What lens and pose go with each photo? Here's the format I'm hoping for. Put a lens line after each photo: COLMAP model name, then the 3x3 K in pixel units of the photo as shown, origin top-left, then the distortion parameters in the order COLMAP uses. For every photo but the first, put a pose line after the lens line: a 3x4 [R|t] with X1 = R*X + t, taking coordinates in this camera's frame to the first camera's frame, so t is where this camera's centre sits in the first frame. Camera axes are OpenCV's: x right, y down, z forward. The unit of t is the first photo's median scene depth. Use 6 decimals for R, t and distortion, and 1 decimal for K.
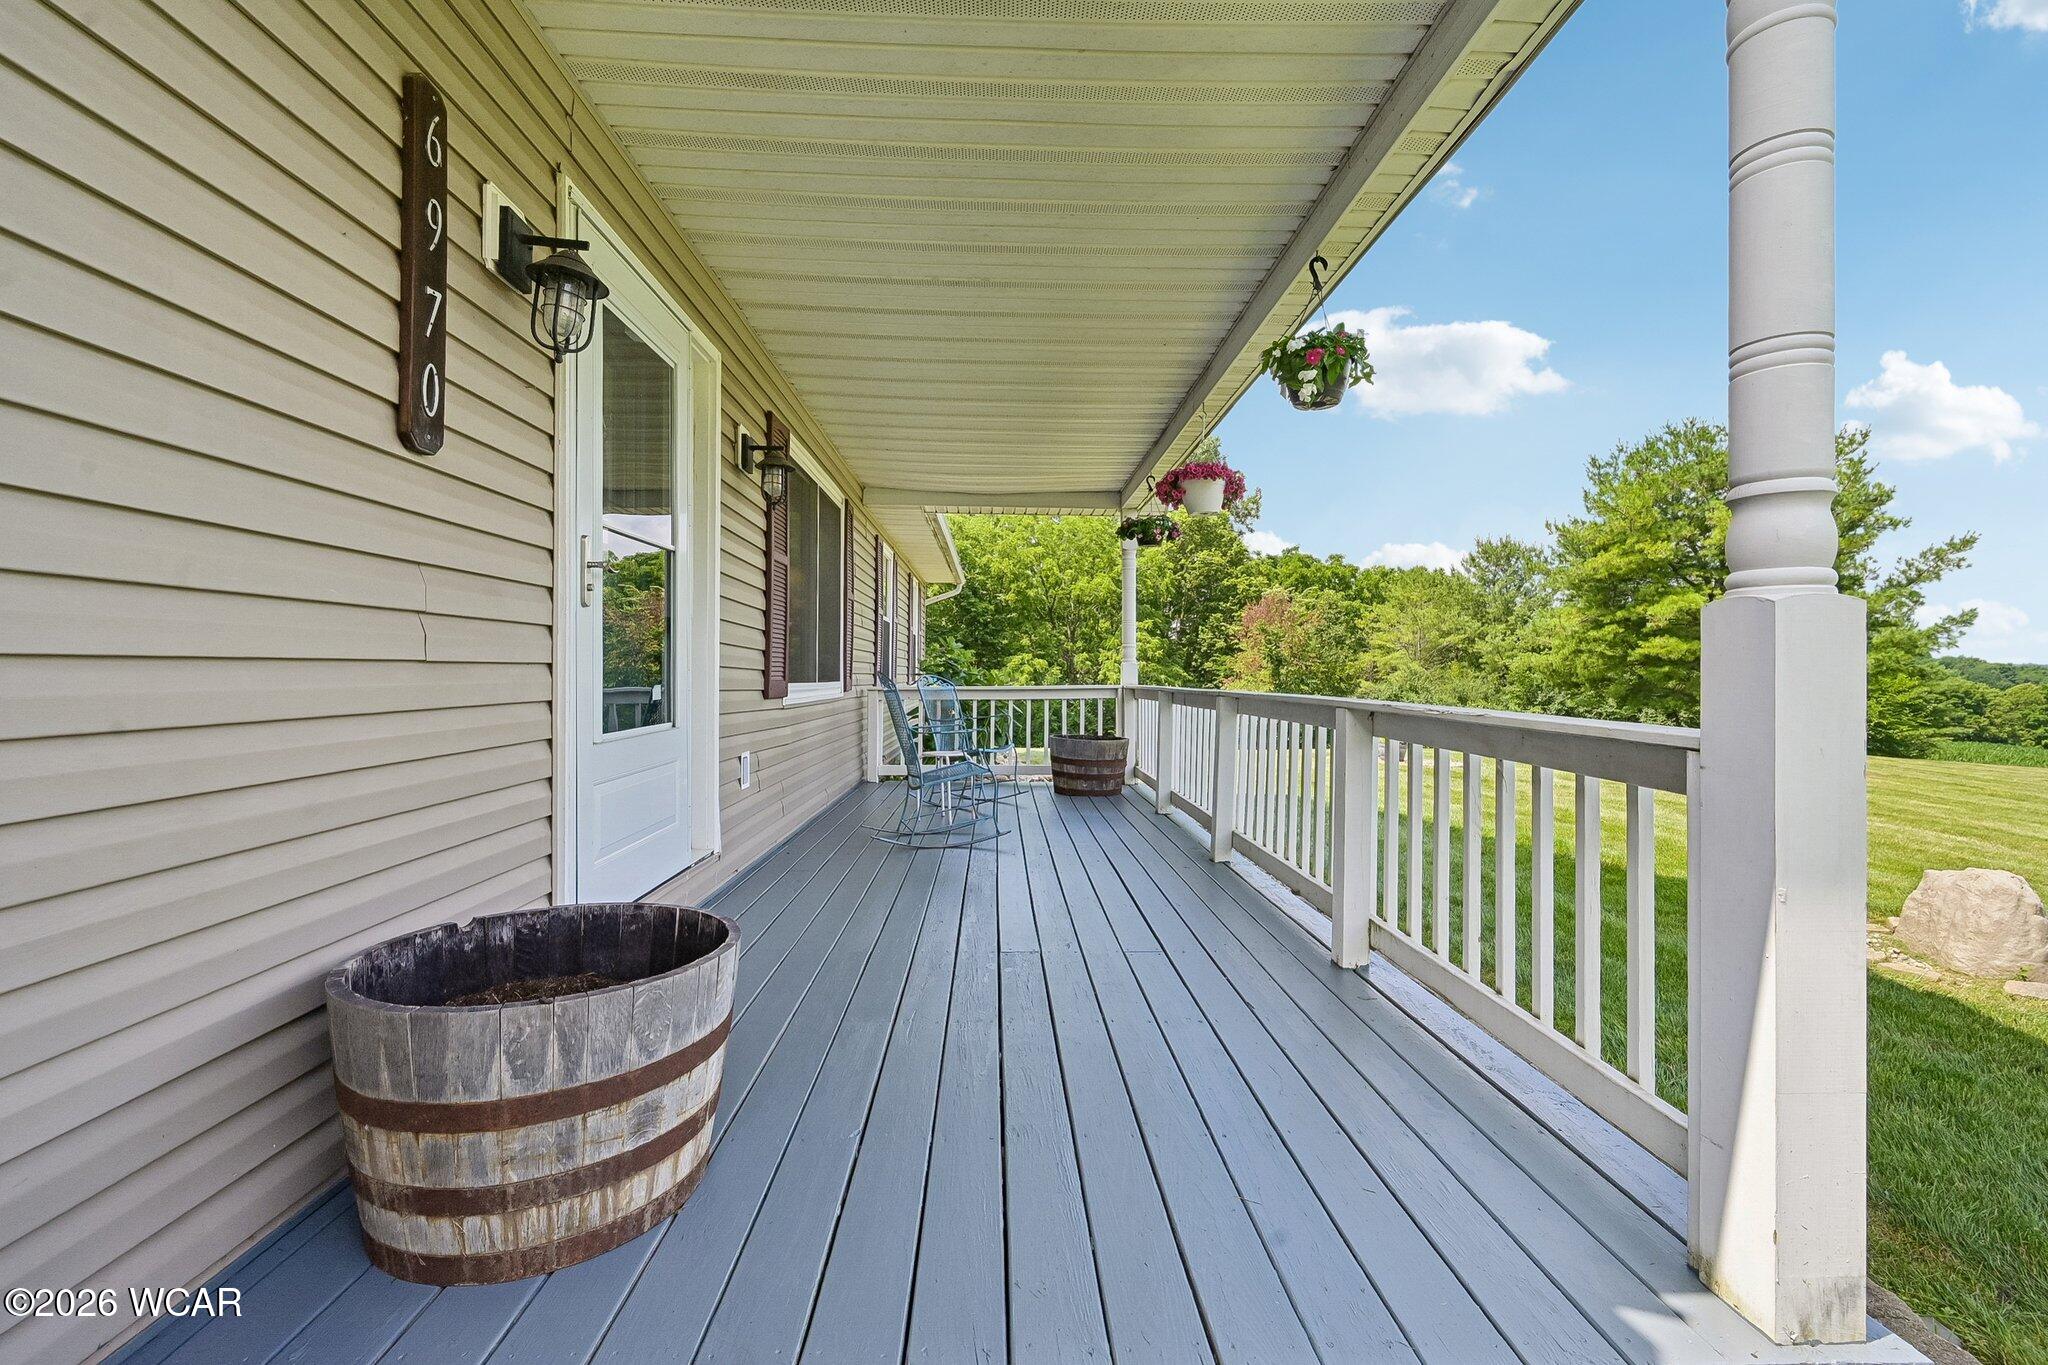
lens RADIAL K [[899.3, 0, 1039.4], [0, 899.3, 670.4], [0, 0, 1]] dist [0.000990, -0.000020]
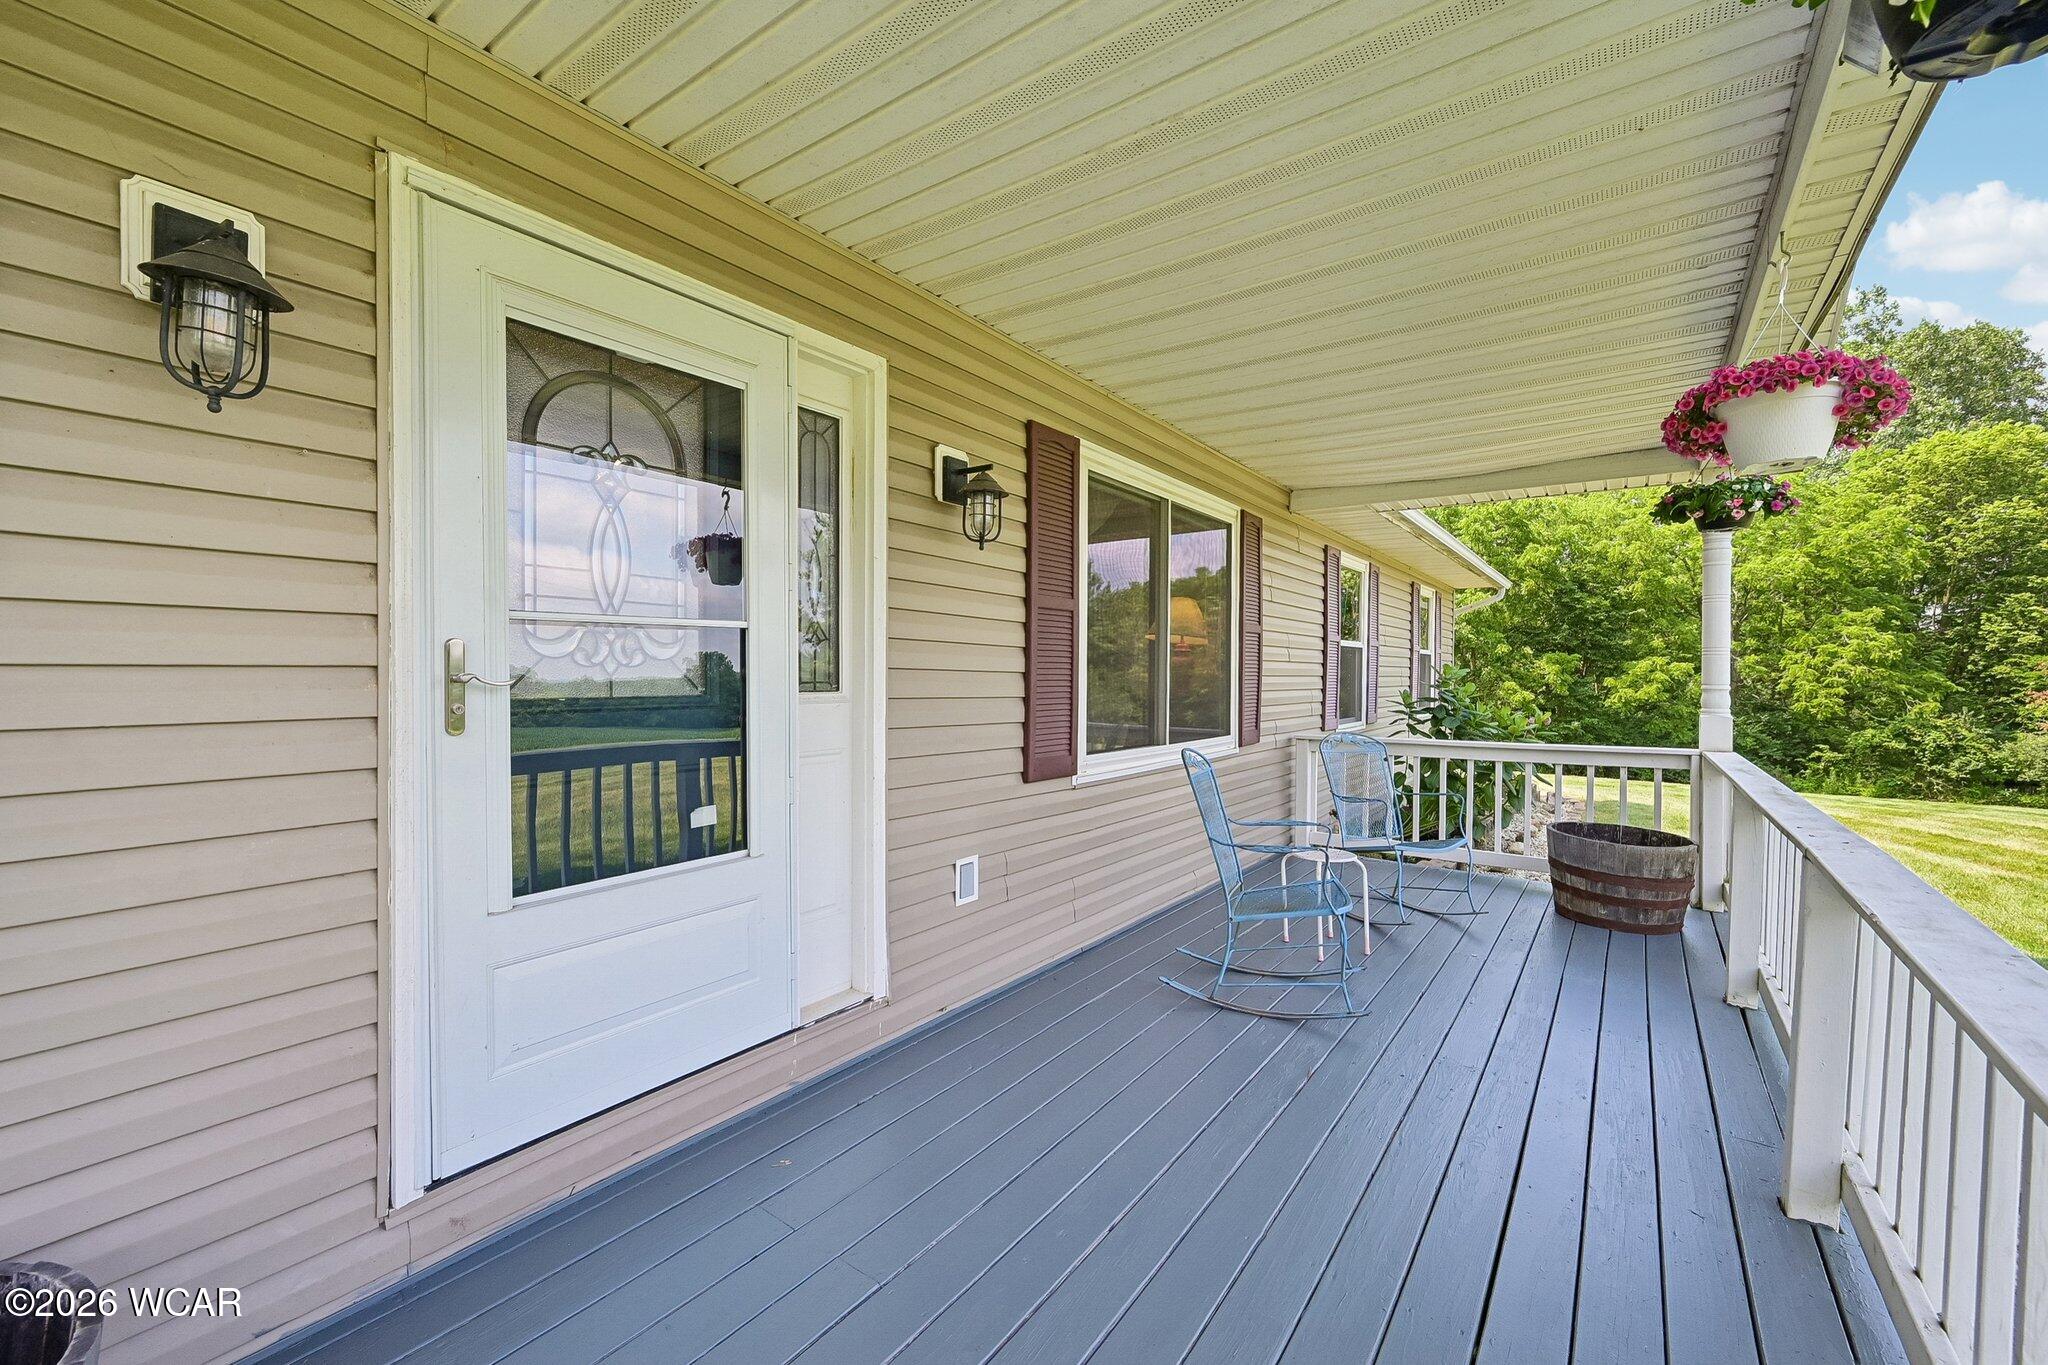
lens RADIAL K [[844.1, 0, 1014.3], [0, 844.1, 680.1], [0, 0, 1]] dist [-0.001142, 0.000557]
pose [[0.774550, 0.007397, -0.632469, 0.099563], [0.000090, 0.999930, 0.011806, -0.042358], [0.632513, -0.009201, 0.774495, 0.257119]]
